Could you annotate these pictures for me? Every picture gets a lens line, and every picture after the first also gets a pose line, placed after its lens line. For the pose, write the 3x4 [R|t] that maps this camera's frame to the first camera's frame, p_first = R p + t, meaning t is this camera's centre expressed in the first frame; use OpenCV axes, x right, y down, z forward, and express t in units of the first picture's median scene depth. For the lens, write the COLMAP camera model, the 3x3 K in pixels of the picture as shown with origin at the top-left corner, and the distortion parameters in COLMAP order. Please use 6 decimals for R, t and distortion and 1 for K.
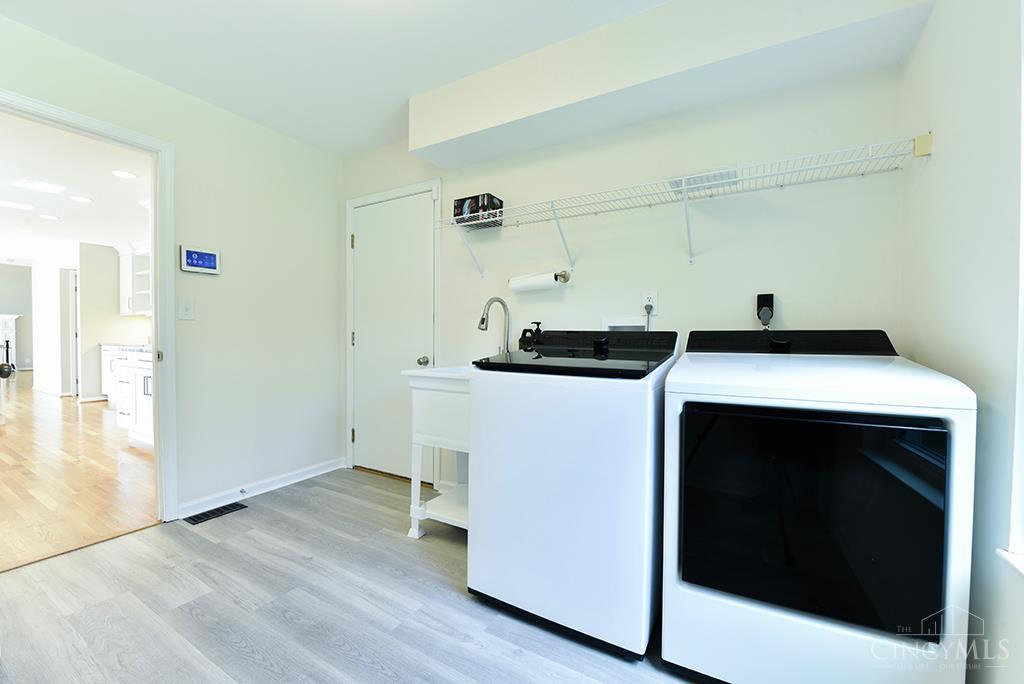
lens RADIAL K [[411.3, 0, 512.4], [0, 411.3, 346.8], [0, 0, 1]] dist [-0.013675, -0.002293]
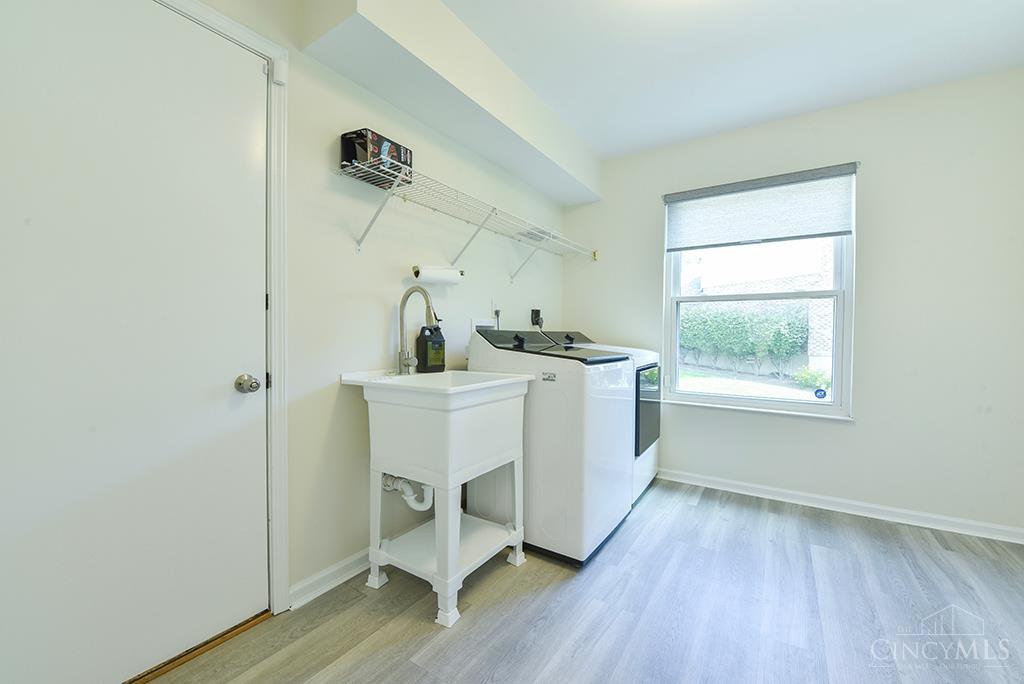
lens RADIAL K [[411.3, 0, 514.4], [0, 411.3, 345.7], [0, 0, 1]] dist [-0.013675, -0.002293]
pose [[0.050209, -0.033929, 0.998162, -0.947415], [0.016316, 0.999317, 0.033147, -0.031821], [-0.998605, 0.014621, 0.050728, 0.876405]]
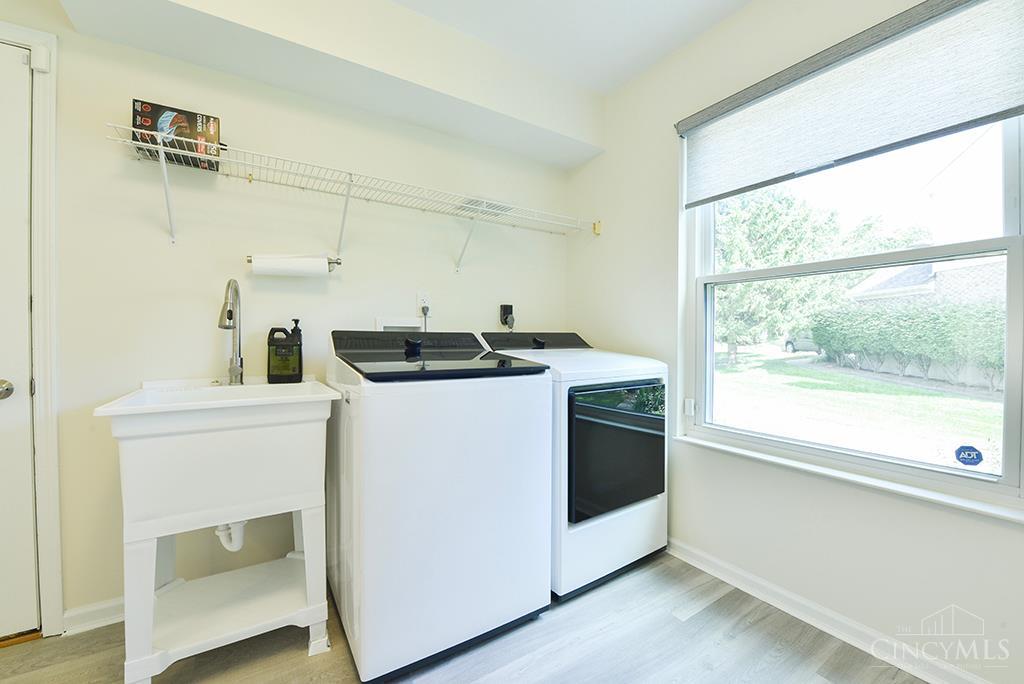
lens RADIAL K [[411.3, 0, 512.2], [0, 411.3, 345.7], [0, 0, 1]] dist [-0.013675, -0.002293]
pose [[0.451246, -0.023414, 0.892092, -0.488827], [0.023502, 0.999621, 0.014349, -0.013368], [-0.892090, 0.014491, 0.451626, 0.338786]]
